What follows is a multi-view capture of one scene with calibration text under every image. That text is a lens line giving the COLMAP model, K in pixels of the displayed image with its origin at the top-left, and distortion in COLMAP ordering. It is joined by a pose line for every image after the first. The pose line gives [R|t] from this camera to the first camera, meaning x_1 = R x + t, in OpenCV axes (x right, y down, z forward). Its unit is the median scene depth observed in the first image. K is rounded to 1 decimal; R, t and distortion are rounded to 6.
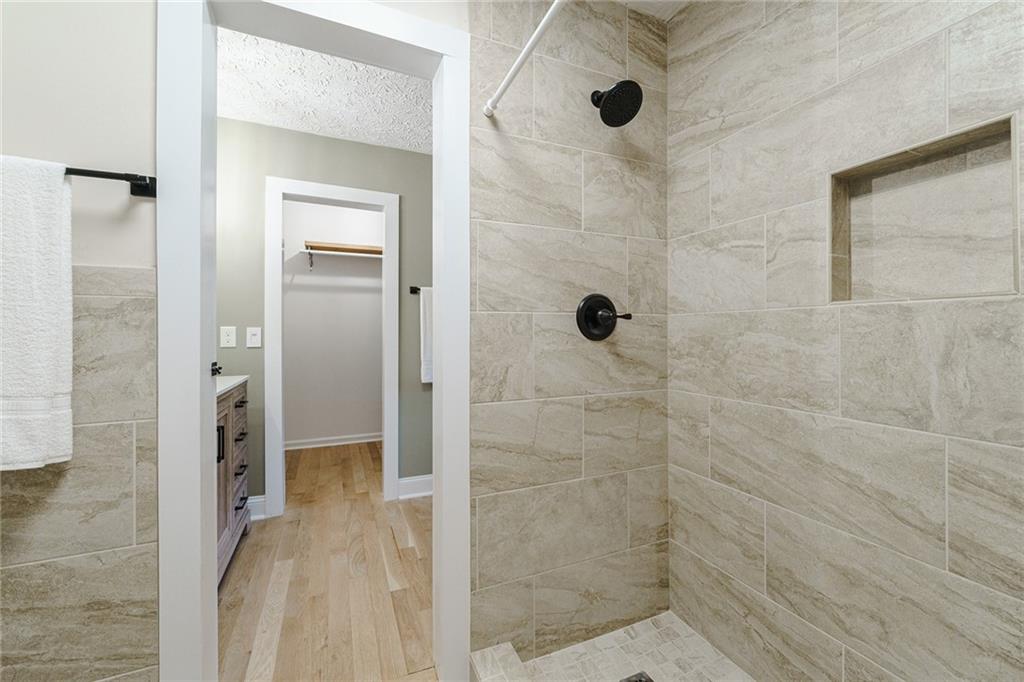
lens RADIAL K [[395.7, 0, 491.3], [0, 395.7, 326.9], [0, 0, 1]] dist [-0.001001, -0.000104]
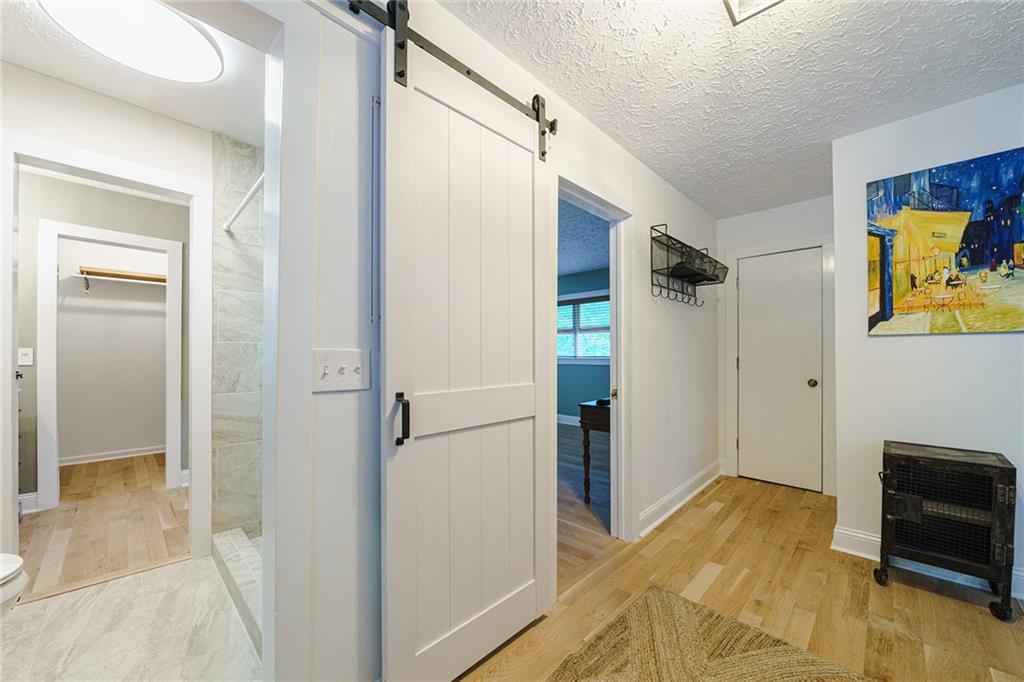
lens RADIAL K [[395.7, 0, 499.2], [0, 395.7, 350.6], [0, 0, 1]] dist [-0.001001, -0.000104]
pose [[0.925330, 0.006247, 0.379110, 0.391596], [-0.009494, 0.999933, 0.006696, -0.019338], [-0.379043, -0.009795, 0.925327, -0.947292]]
